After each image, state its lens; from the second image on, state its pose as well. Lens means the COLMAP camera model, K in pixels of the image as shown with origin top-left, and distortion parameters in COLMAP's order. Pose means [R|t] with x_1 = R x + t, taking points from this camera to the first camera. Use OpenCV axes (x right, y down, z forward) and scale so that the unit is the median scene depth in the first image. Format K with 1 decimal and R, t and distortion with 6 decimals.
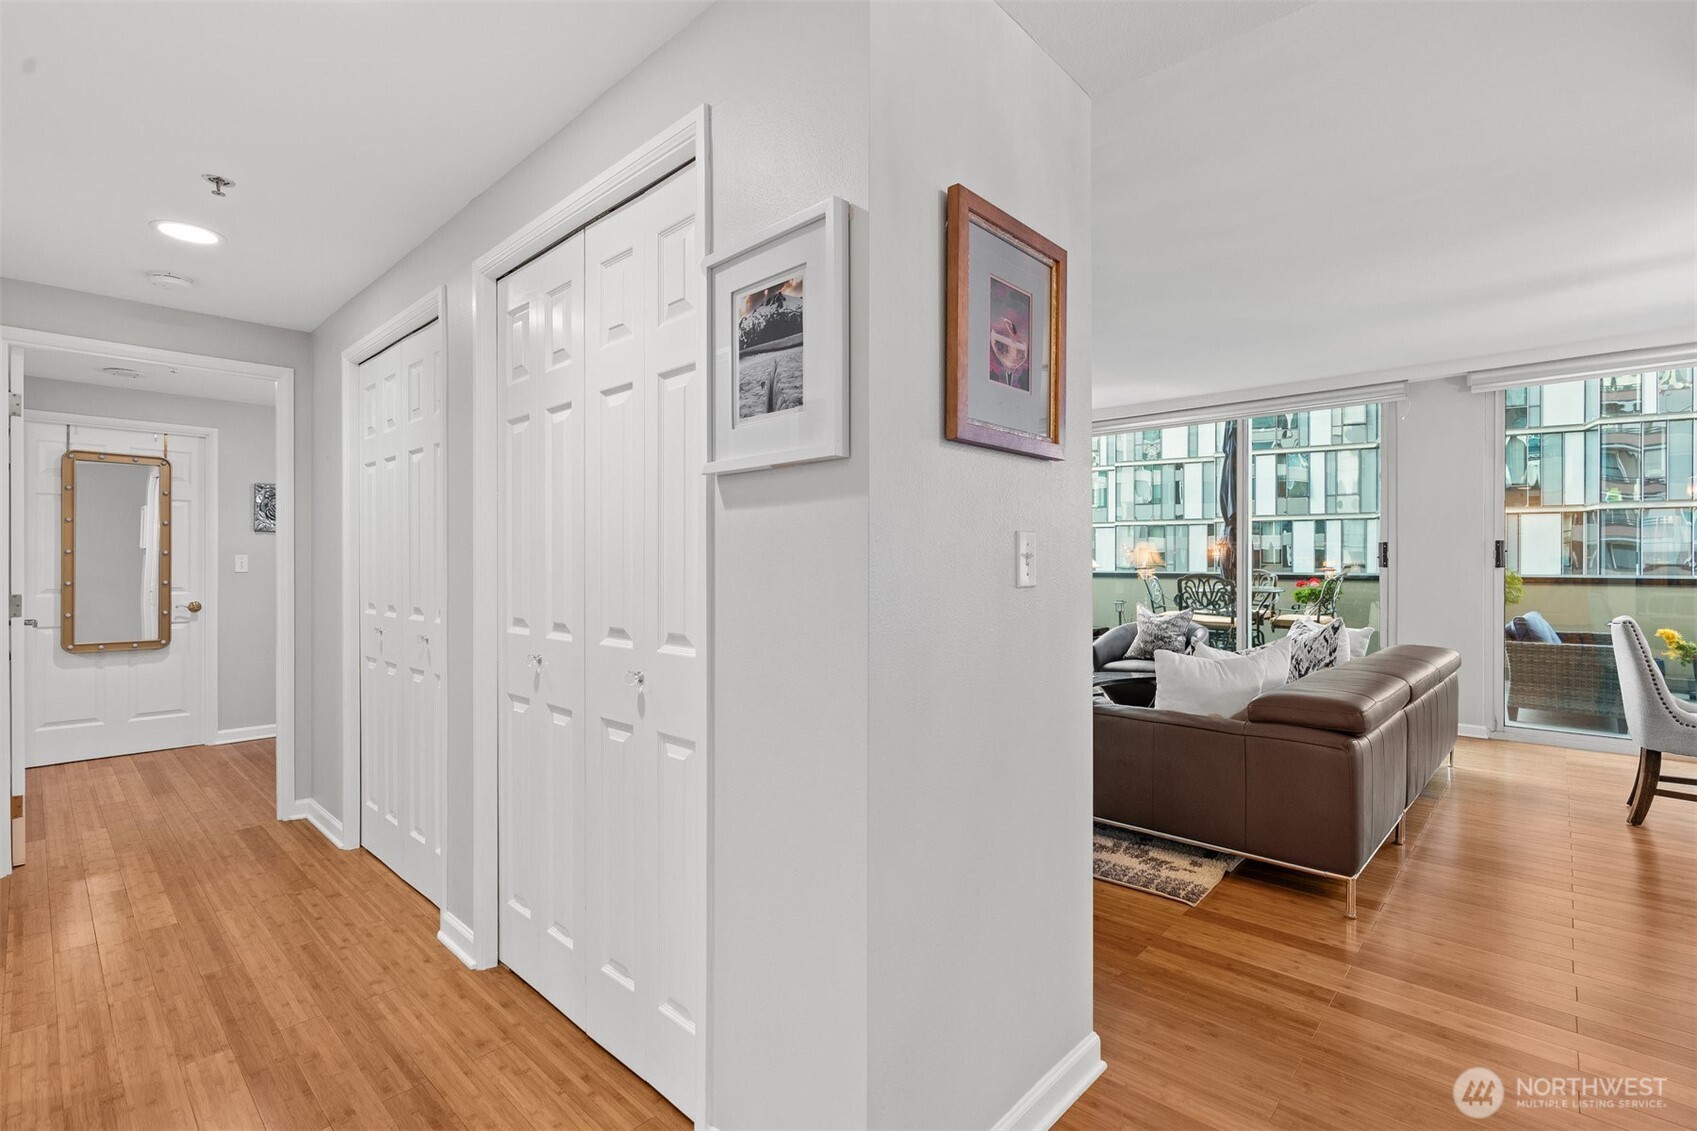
lens RADIAL K [[763.3, 0, 848.5], [0, 763.3, 565.5], [0, 0, 1]] dist [0.000115, 0.000275]
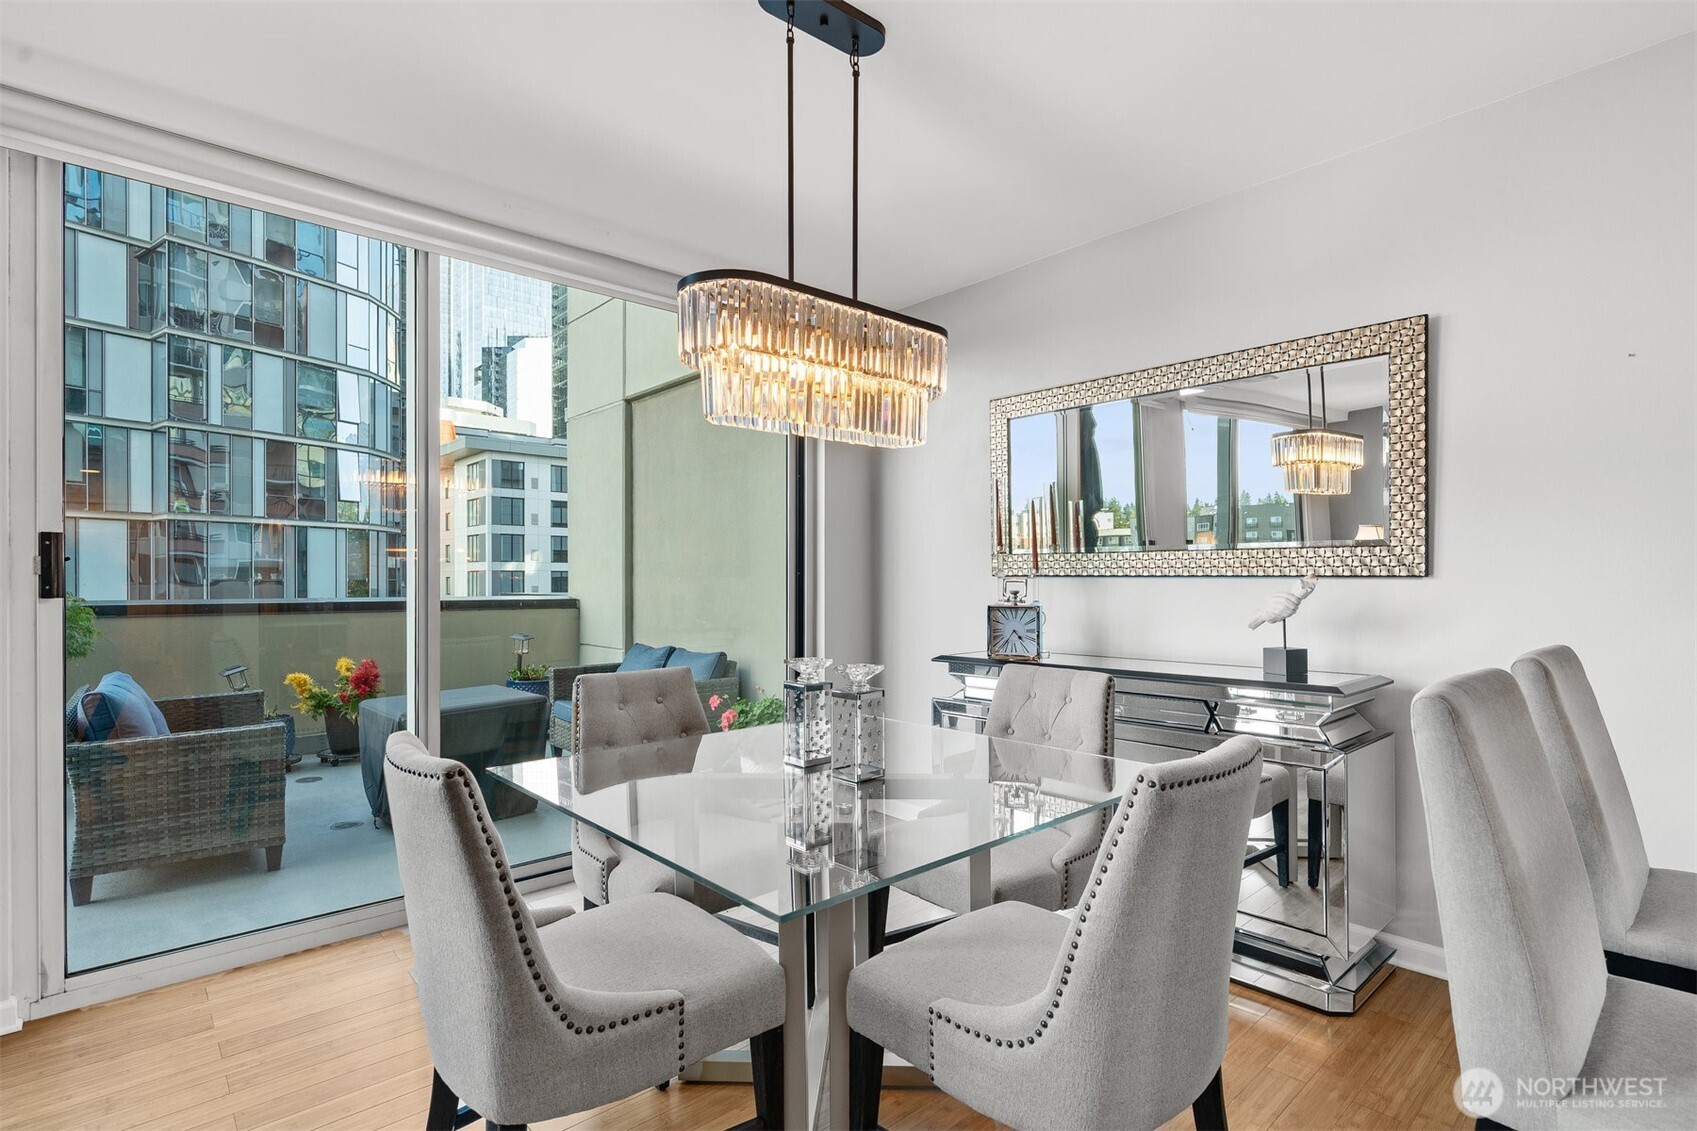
lens RADIAL K [[813.6, 0, 846.5], [0, 813.6, 581.1], [0, 0, 1]] dist [-0.001076, 0.000367]
pose [[0.090196, -0.002668, 0.995920, 0.310476], [0.002449, 0.999994, 0.002457, -0.003956], [-0.995921, 0.002218, 0.090202, 0.364167]]
